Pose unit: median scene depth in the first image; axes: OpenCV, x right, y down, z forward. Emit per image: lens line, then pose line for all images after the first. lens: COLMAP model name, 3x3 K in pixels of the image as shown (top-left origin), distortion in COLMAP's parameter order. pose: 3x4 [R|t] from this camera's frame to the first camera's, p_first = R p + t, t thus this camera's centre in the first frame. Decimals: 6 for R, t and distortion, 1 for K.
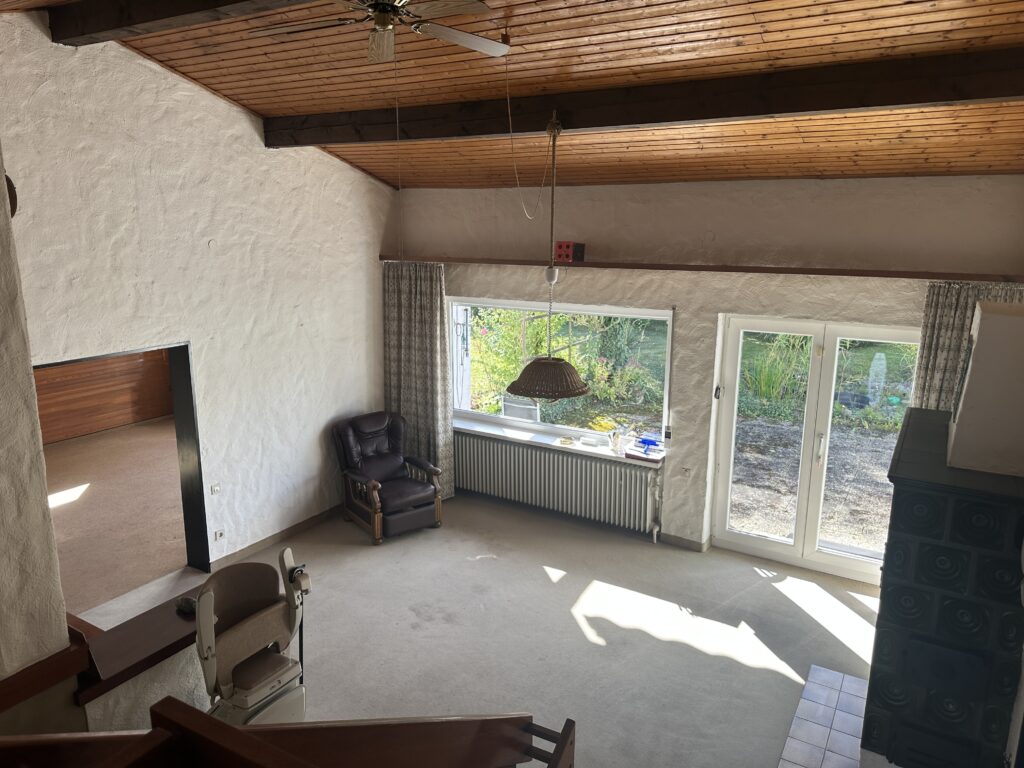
lens RADIAL K [[716.5, 0, 506.9], [0, 716.5, 379.8], [0, 0, 1]] dist [0.127354, -0.189737]
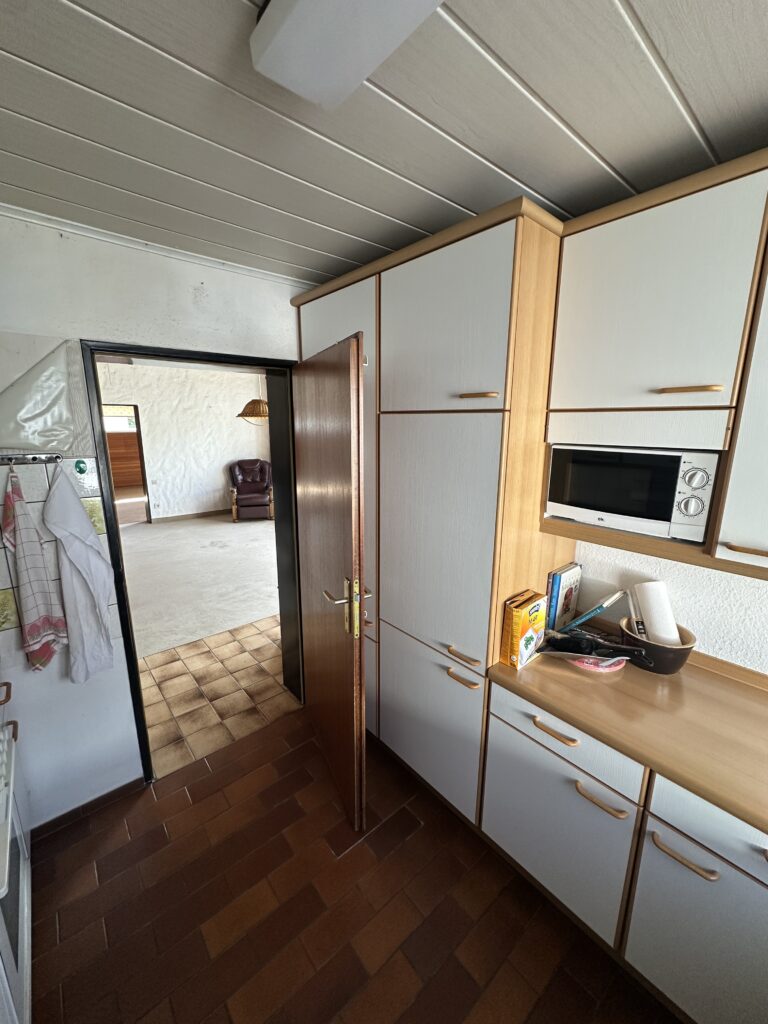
lens RADIAL K [[408.3, 0, 384.0], [0, 408.3, 512.0], [0, 0, 1]] dist [-0.001573, -0.000726]
pose [[0.950379, 0.064815, -0.304269, 0.542825], [-0.067149, 0.997739, 0.002797, 0.180737], [0.303762, 0.017773, 0.952582, 0.106468]]
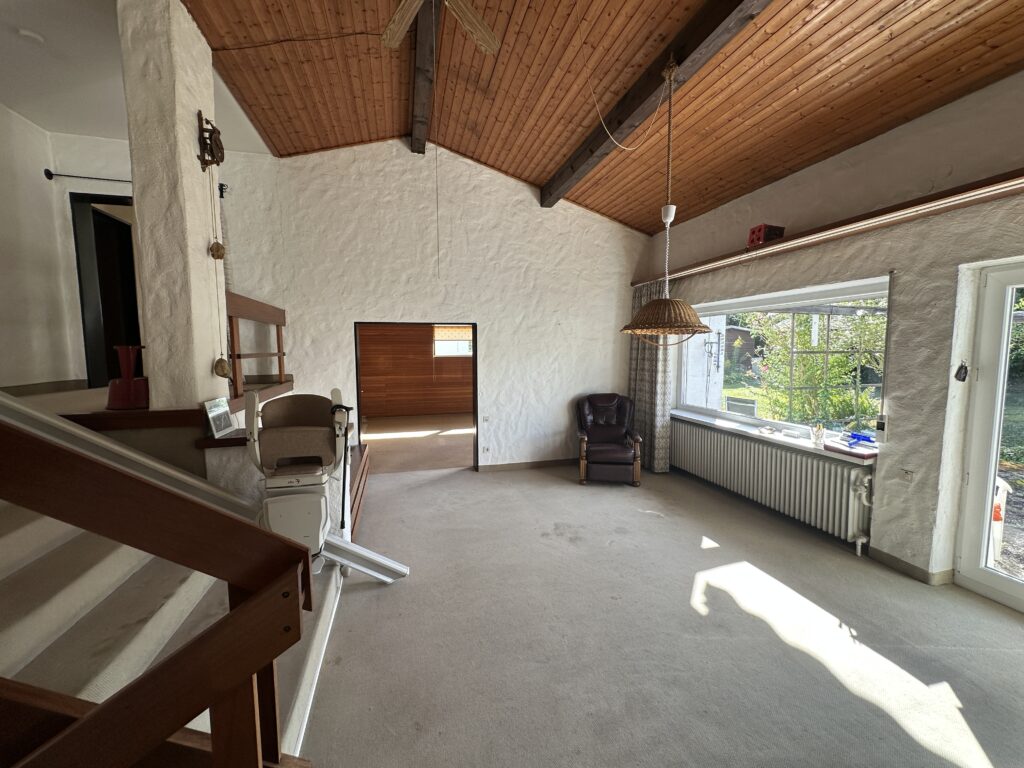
lens RADIAL K [[408.3, 0, 512.0], [0, 408.3, 384.0], [0, 0, 1]] dist [-0.001573, -0.000726]
pose [[0.721800, 0.053282, -0.690048, 0.243708], [-0.143712, 0.986839, -0.074127, 0.127631], [0.677017, 0.152673, 0.719957, 0.371310]]
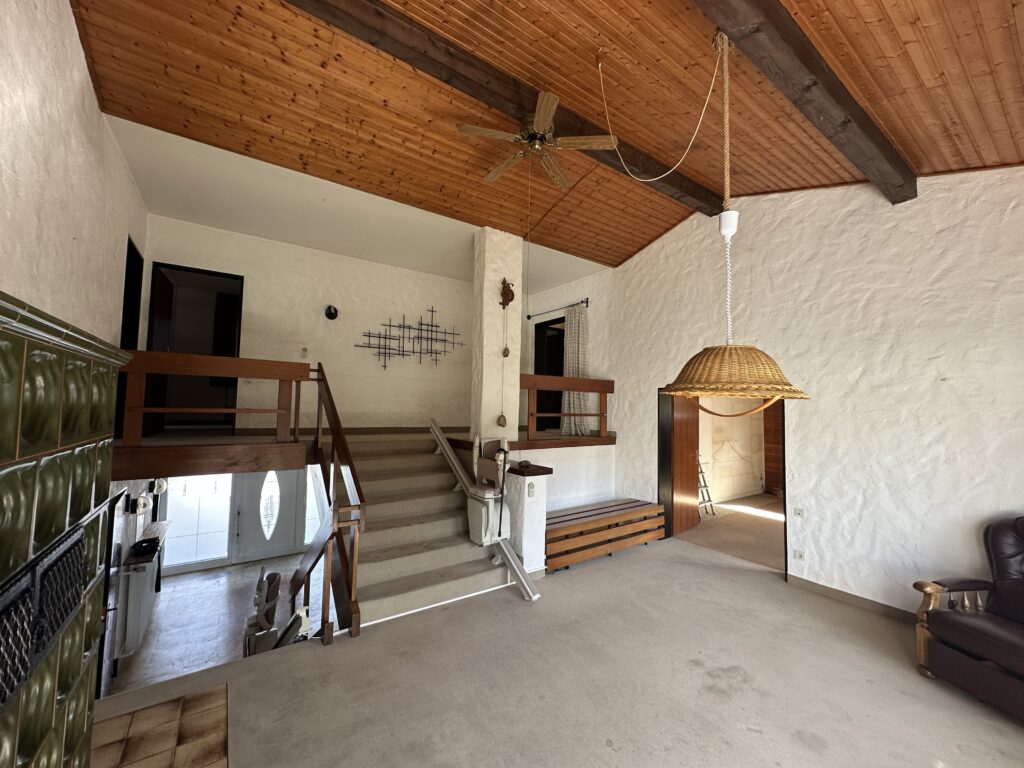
lens RADIAL K [[408.3, 0, 512.0], [0, 408.3, 384.0], [0, 0, 1]] dist [-0.001573, -0.000726]
pose [[-0.404717, -0.063475, -0.912236, 0.385198], [-0.221746, 0.974625, 0.030563, 0.029547], [0.887149, 0.214654, -0.408523, 0.786554]]
